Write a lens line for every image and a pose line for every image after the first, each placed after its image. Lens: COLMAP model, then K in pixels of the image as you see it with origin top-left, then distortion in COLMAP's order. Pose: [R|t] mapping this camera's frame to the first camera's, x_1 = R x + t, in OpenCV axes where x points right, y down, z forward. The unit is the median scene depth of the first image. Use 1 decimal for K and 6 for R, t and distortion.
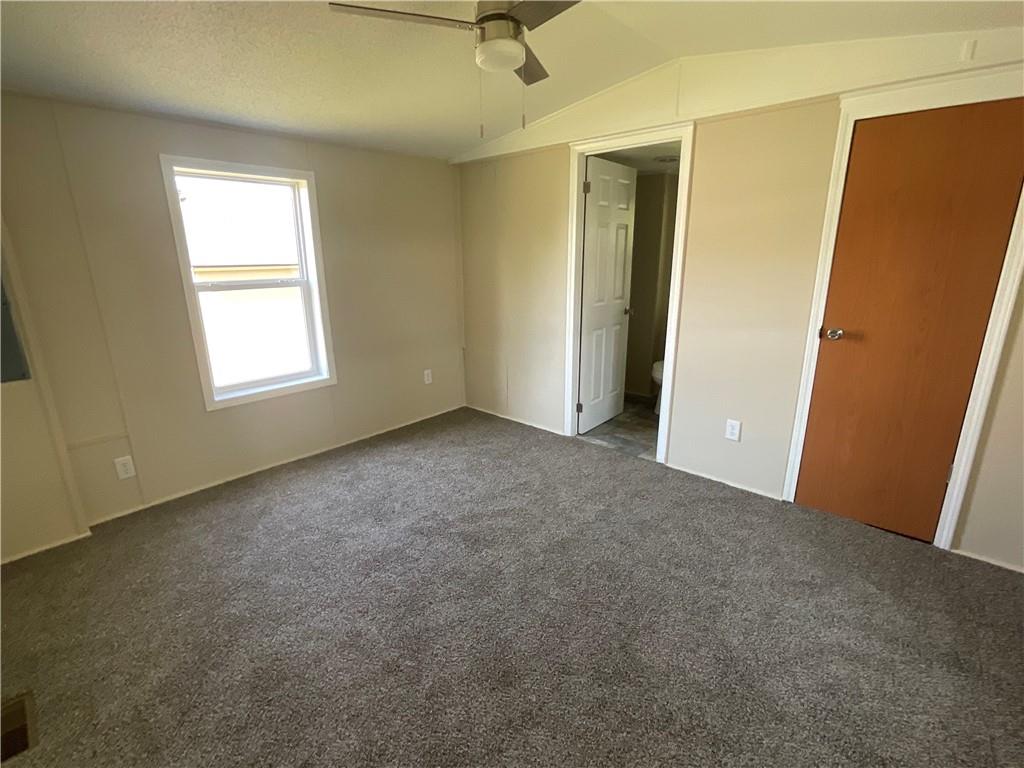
lens RADIAL K [[478.5, 0, 501.9], [0, 478.5, 385.8], [0, 0, 1]] dist [-0.000944, 0.000862]
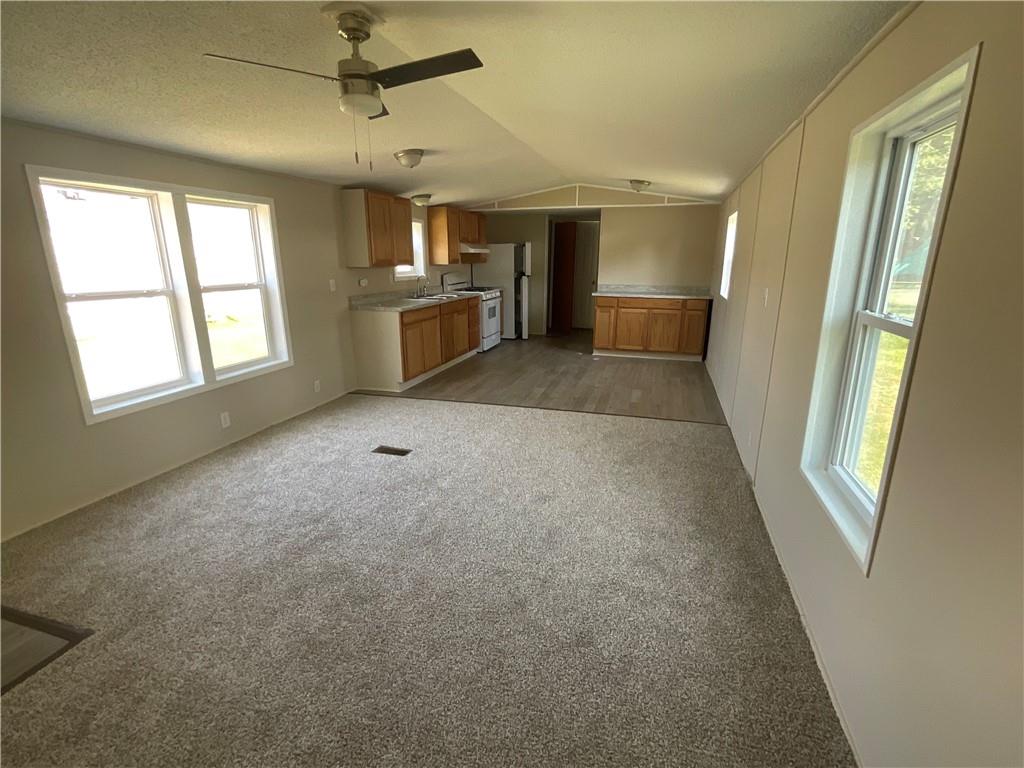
lens RADIAL K [[478.5, 0, 515.4], [0, 478.5, 381.3], [0, 0, 1]] dist [-0.000944, 0.000862]
pose [[0.893452, -0.115423, 0.434075, -0.278830], [0.127628, 0.991822, 0.001036, 0.081550], [-0.430644, 0.054474, 0.900876, -0.275597]]
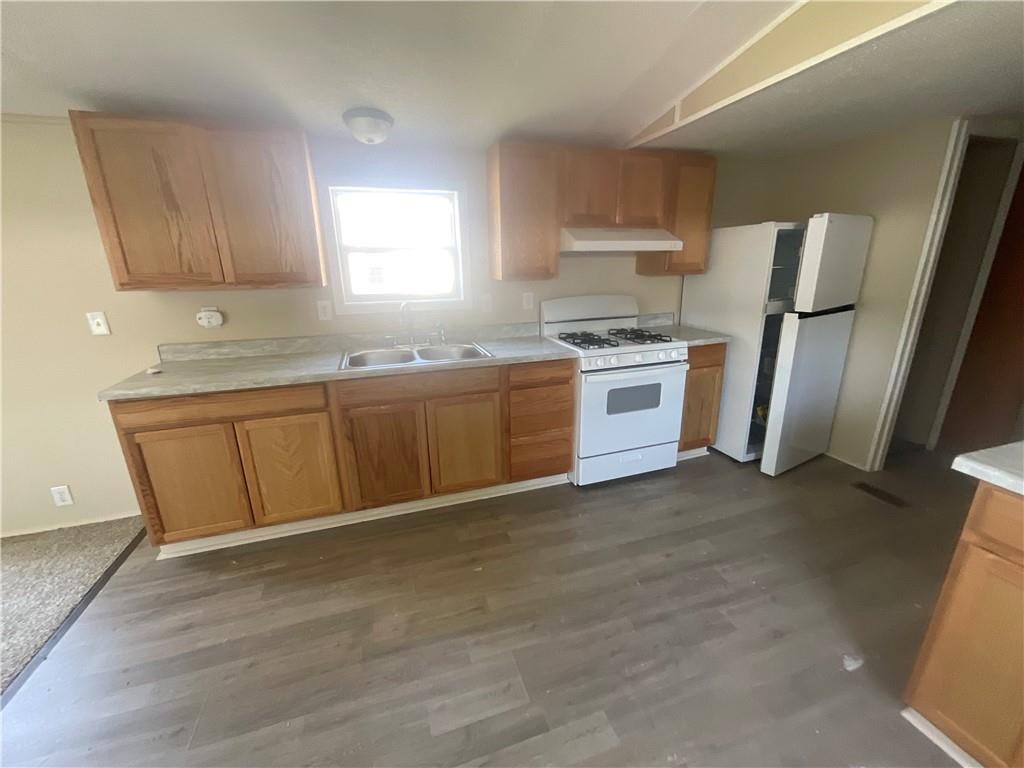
lens RADIAL K [[417.3, 0, 510.5], [0, 417.3, 386.2], [0, 0, 1]] dist [-0.004991, 0.001006]
pose [[0.884950, 0.115952, -0.451021, 0.720737], [-0.115297, 0.992906, 0.029039, -0.249865], [0.451188, 0.026303, 0.892041, 0.887232]]
